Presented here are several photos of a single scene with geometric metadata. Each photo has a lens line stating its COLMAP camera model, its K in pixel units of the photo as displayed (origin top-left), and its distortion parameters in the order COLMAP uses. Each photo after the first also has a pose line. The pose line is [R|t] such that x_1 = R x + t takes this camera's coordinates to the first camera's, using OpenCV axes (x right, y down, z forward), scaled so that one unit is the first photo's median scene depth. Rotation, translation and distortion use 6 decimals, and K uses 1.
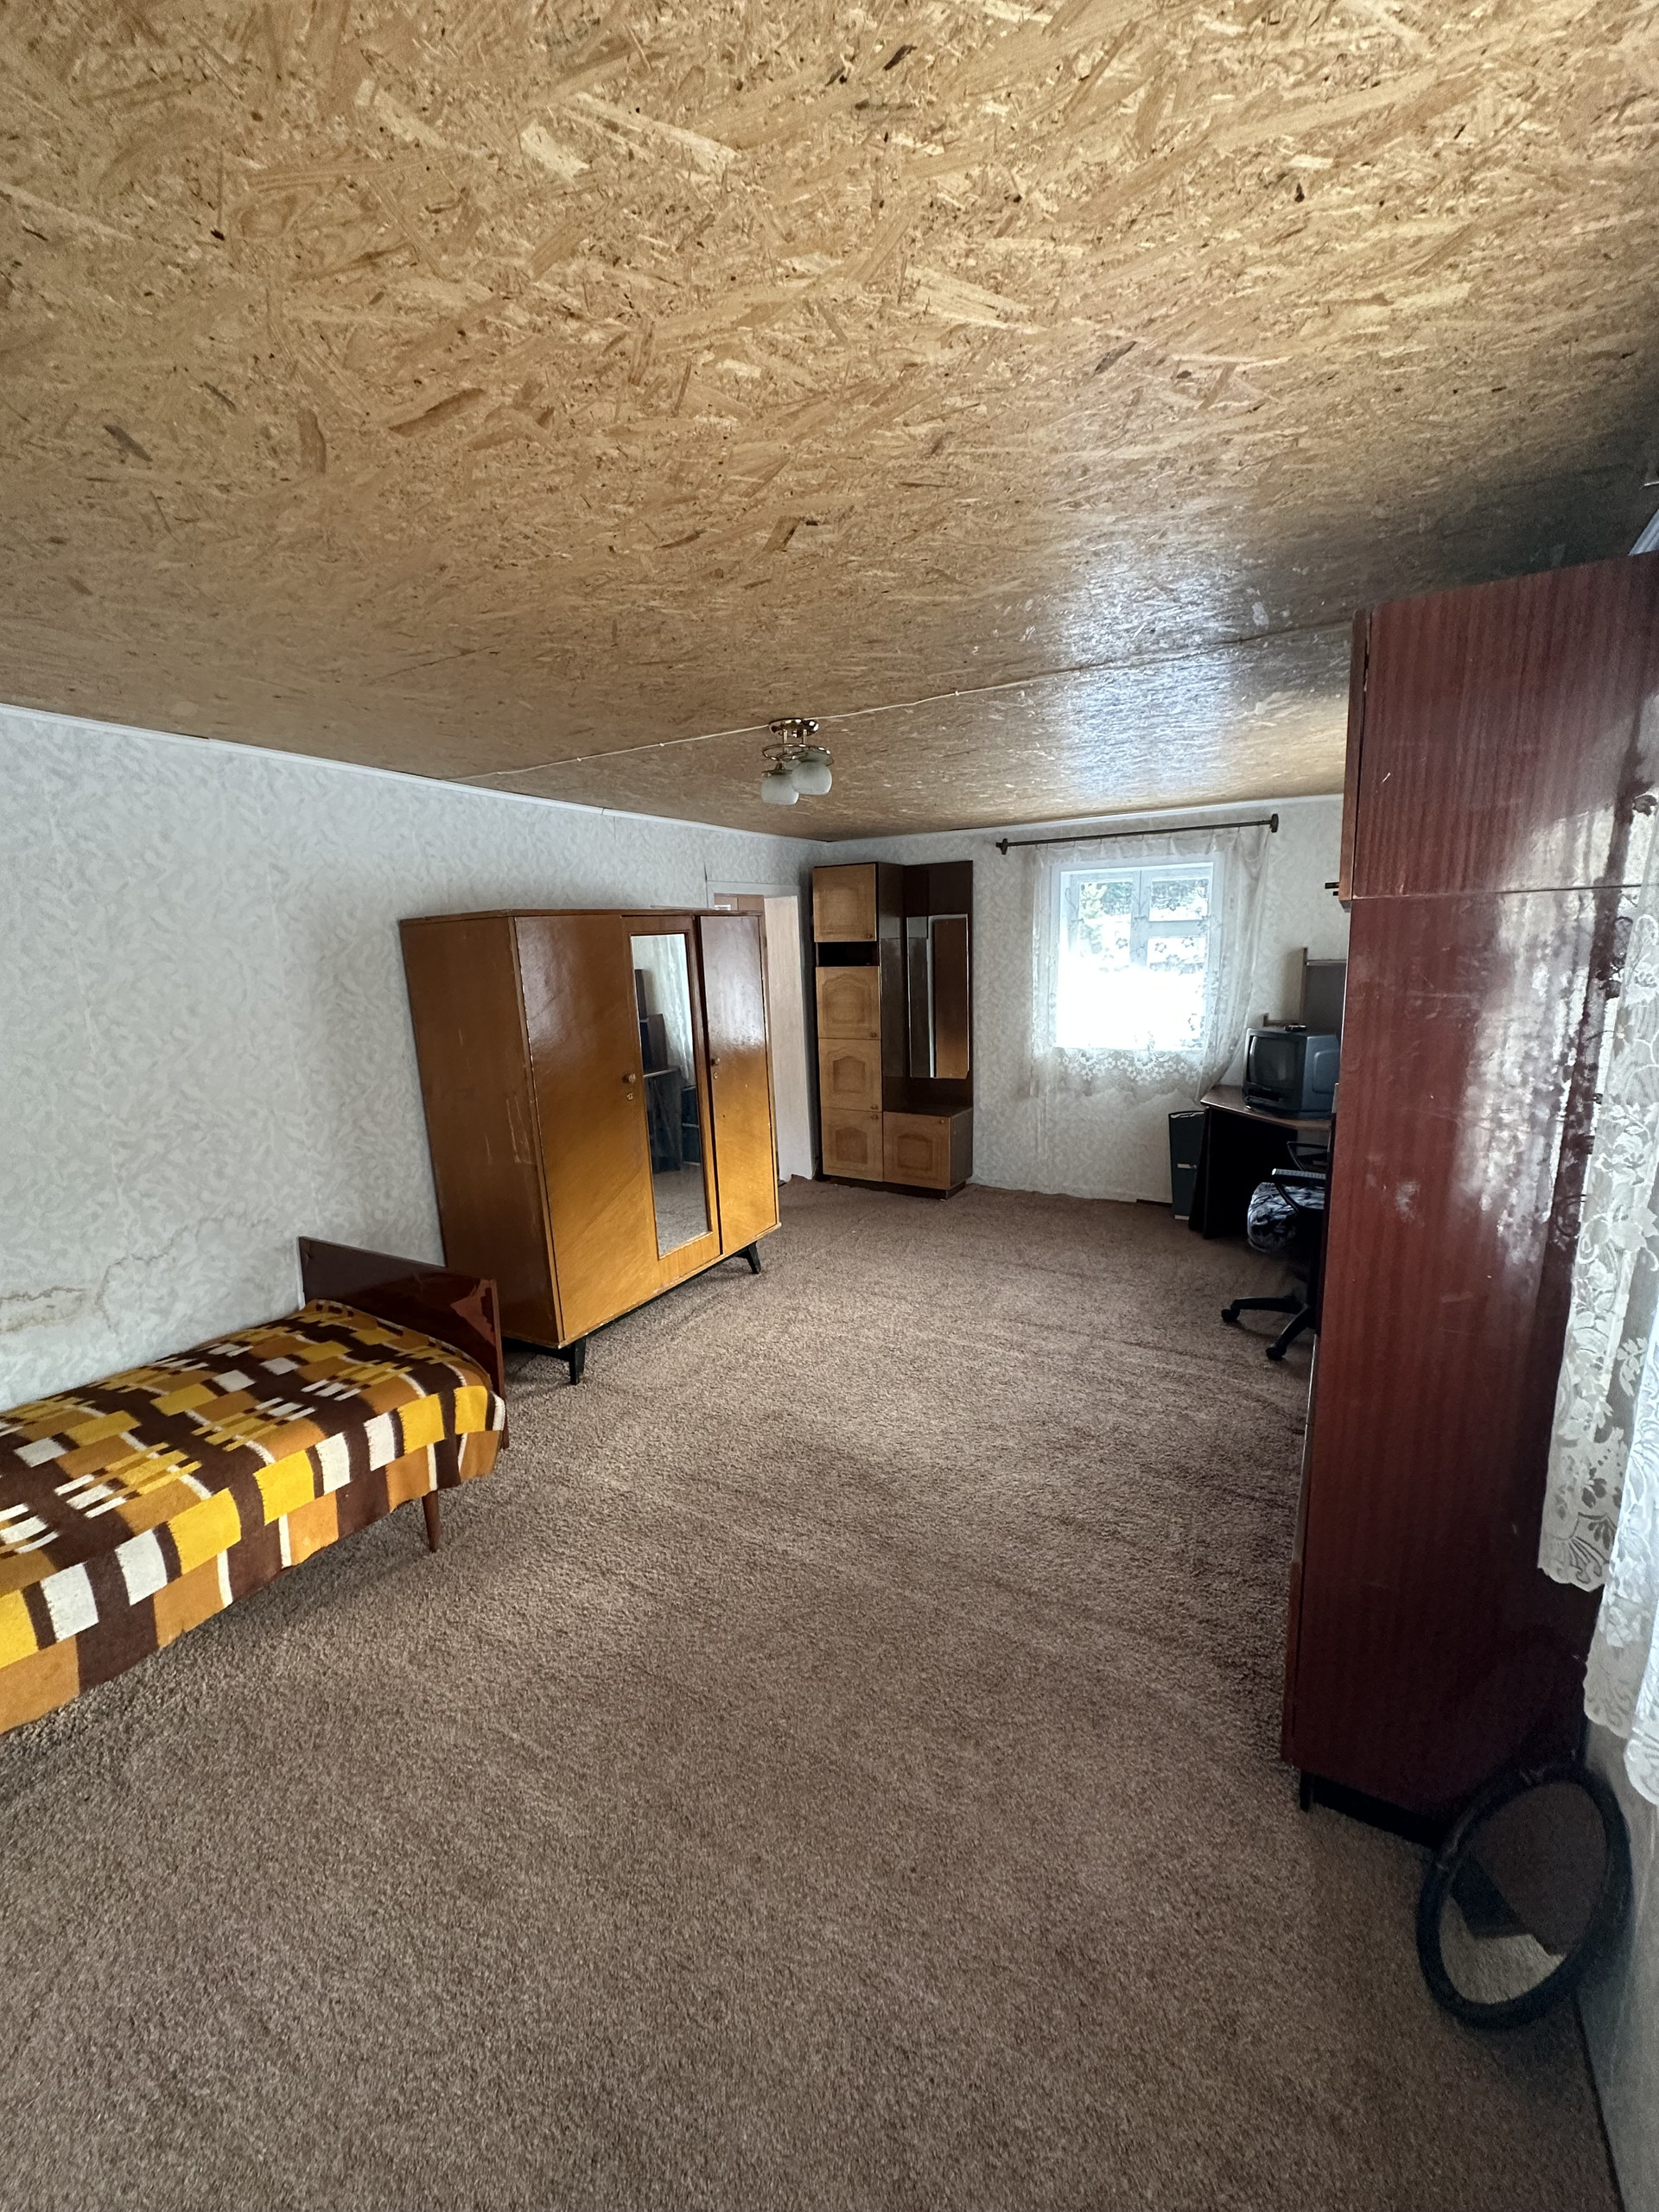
lens RADIAL K [[876.6, 0, 829.5], [0, 876.6, 1106.0], [0, 0, 1]] dist [-0.001460, -0.000105]
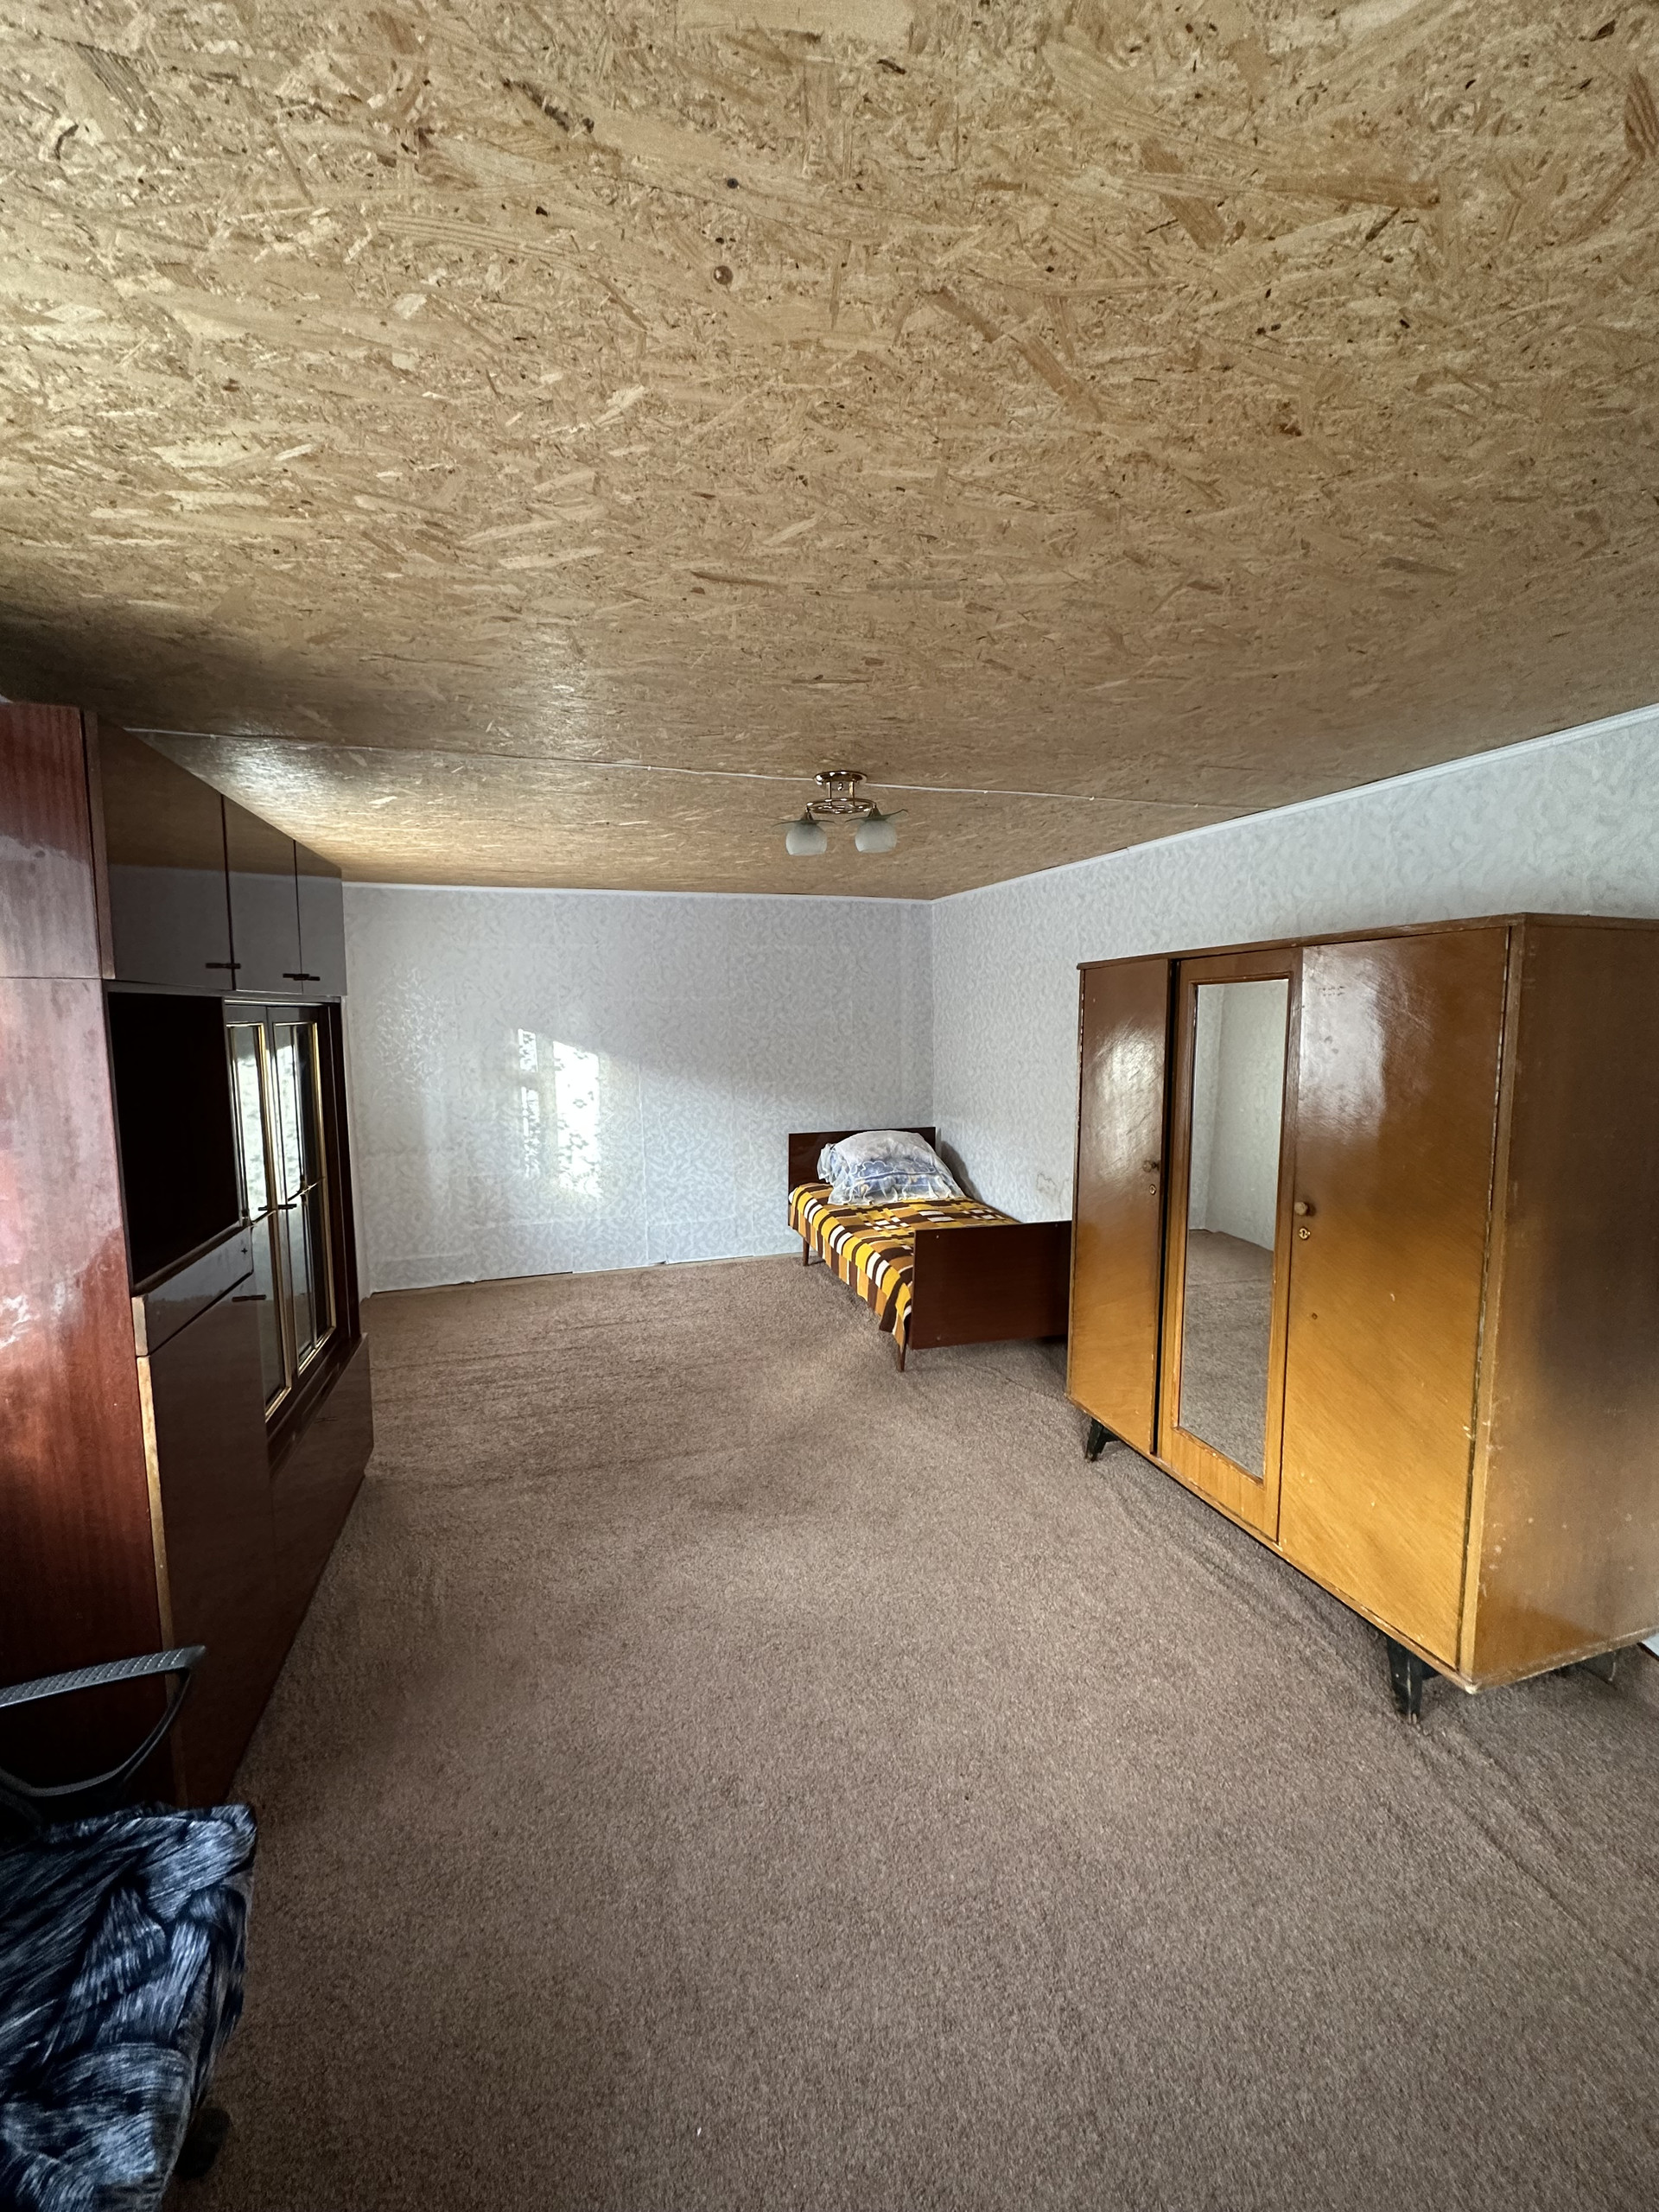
lens RADIAL K [[876.6, 0, 829.5], [0, 876.6, 1106.0], [0, 0, 1]] dist [-0.001460, -0.000105]
pose [[-0.677240, 0.115328, -0.726667, 0.598464], [-0.107422, 0.961557, 0.252722, -0.283191], [0.727878, 0.249214, -0.638816, 1.443311]]
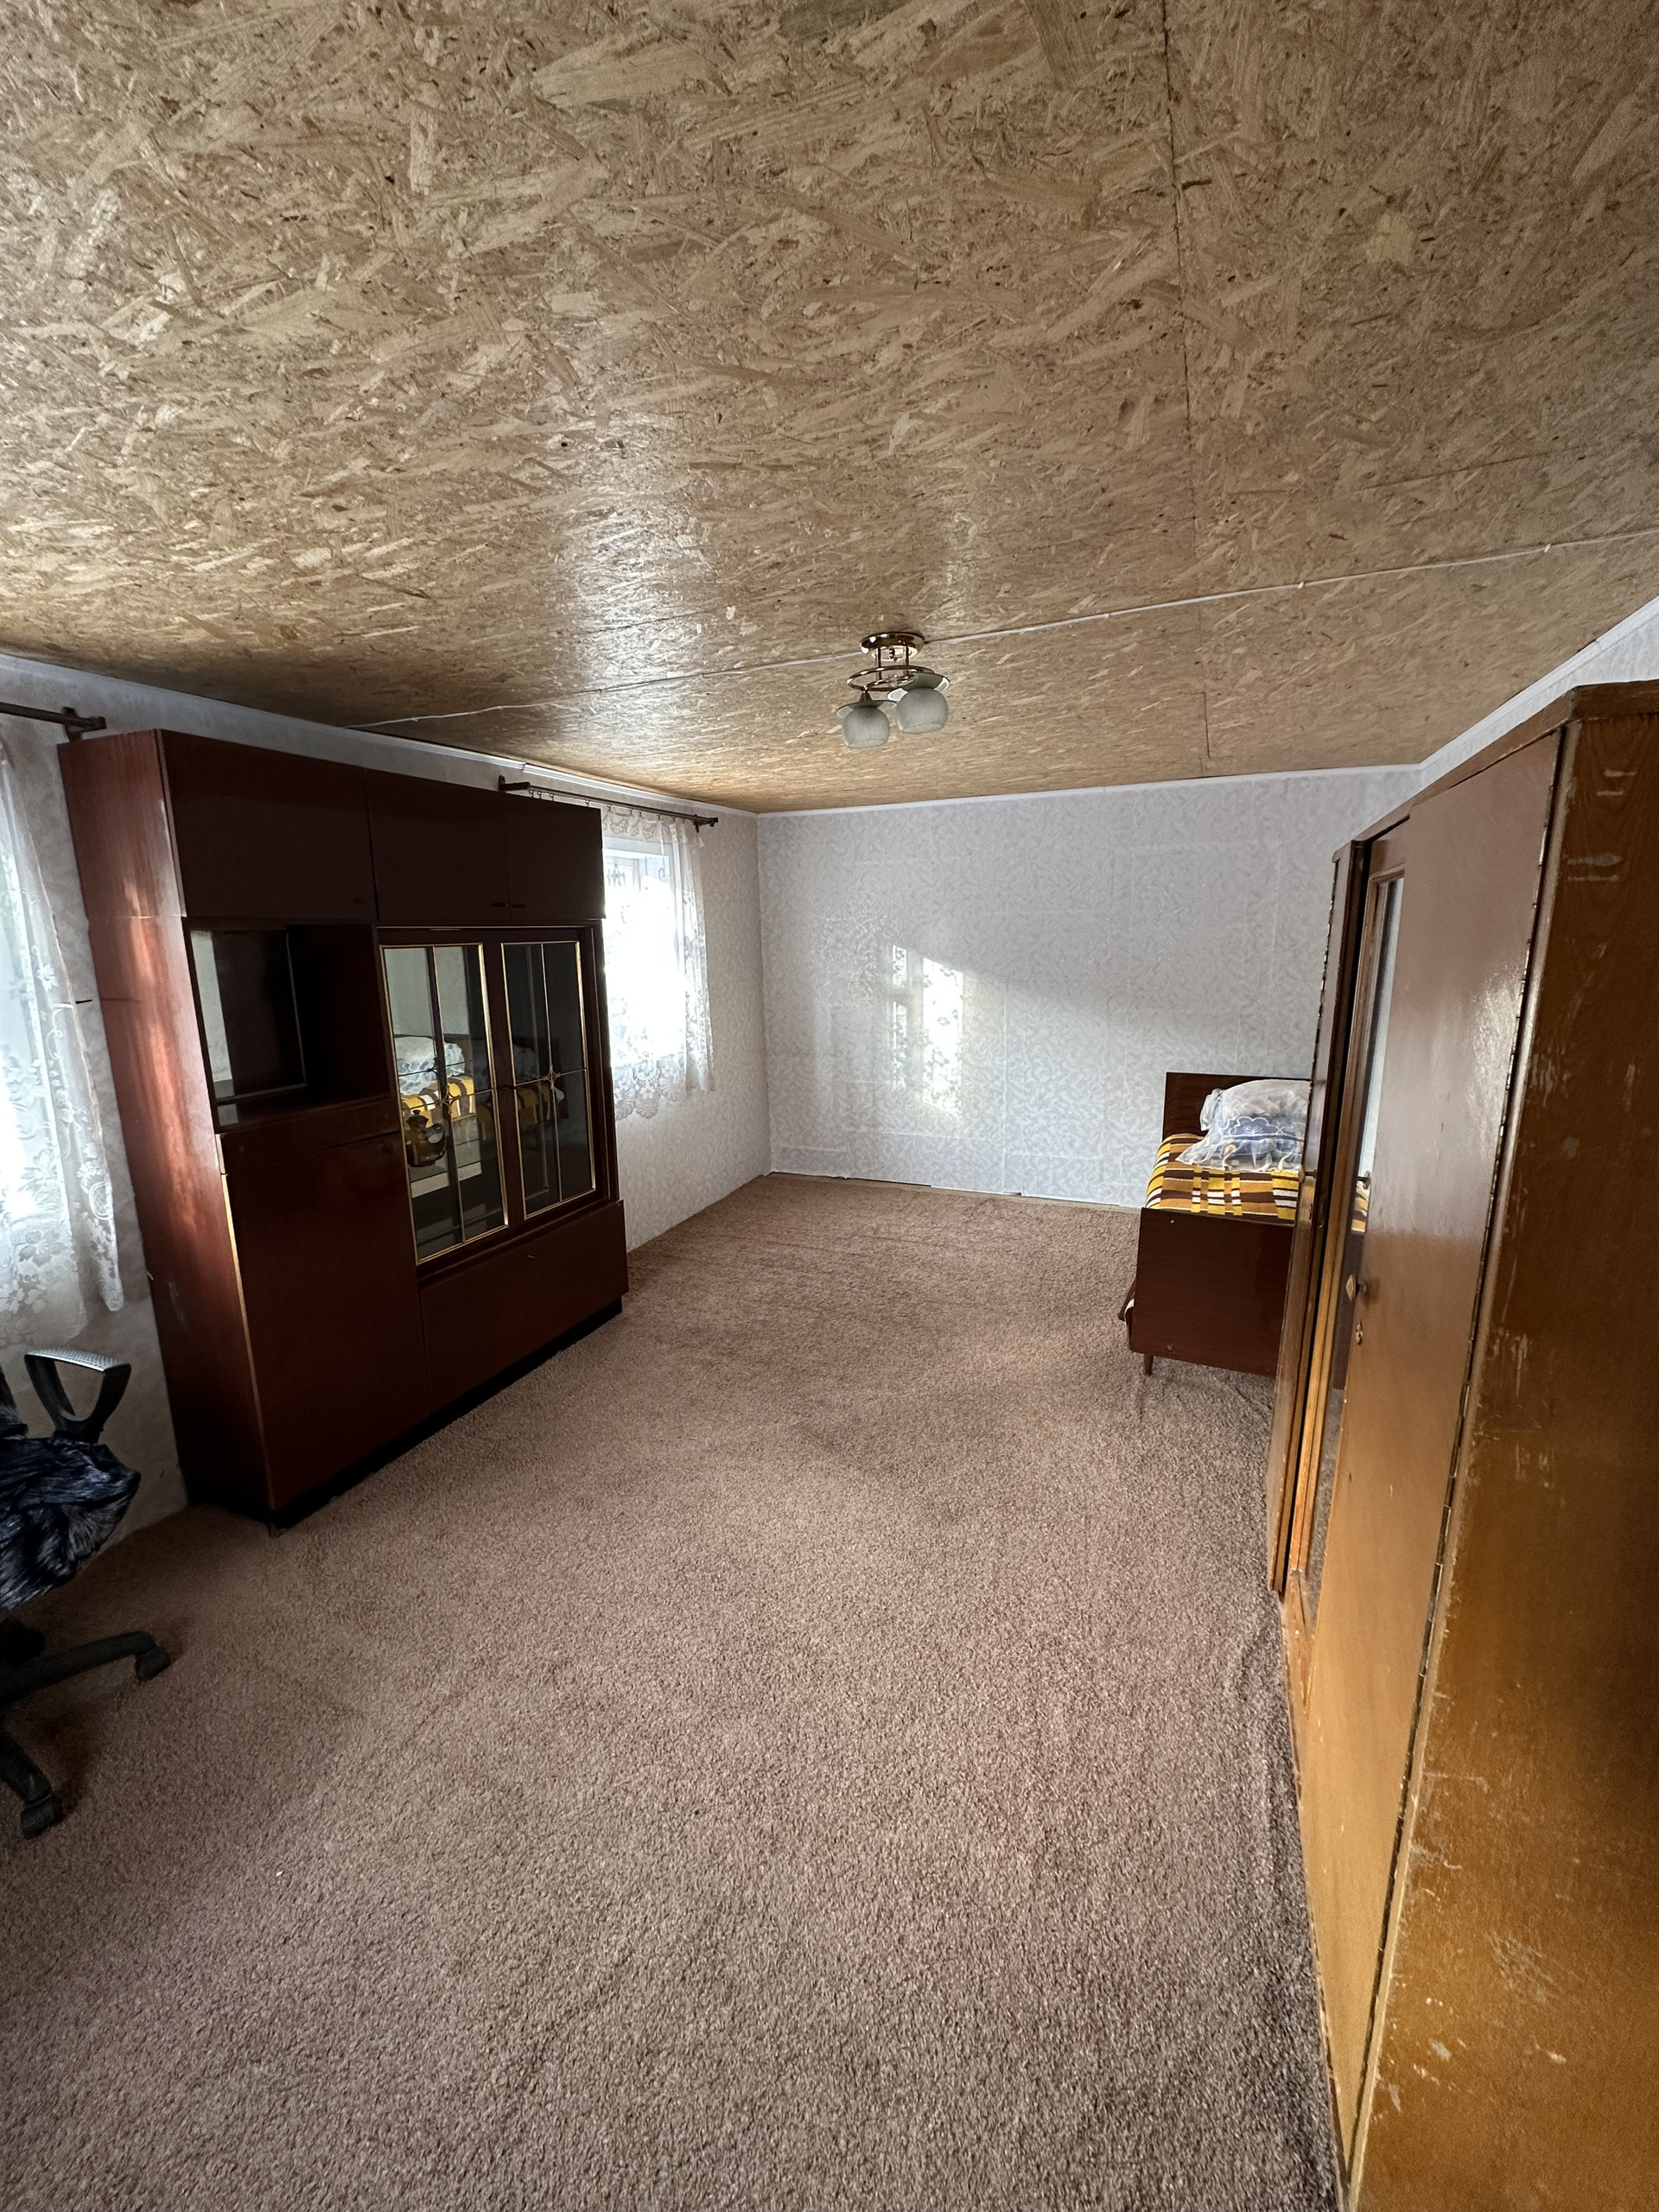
lens RADIAL K [[876.6, 0, 829.5], [0, 876.6, 1106.0], [0, 0, 1]] dist [-0.001460, -0.000105]
pose [[-0.991538, 0.069456, -0.109671, 0.110500], [0.023187, 0.925999, 0.376813, -0.297782], [0.127727, 0.371081, -0.919774, 1.593188]]
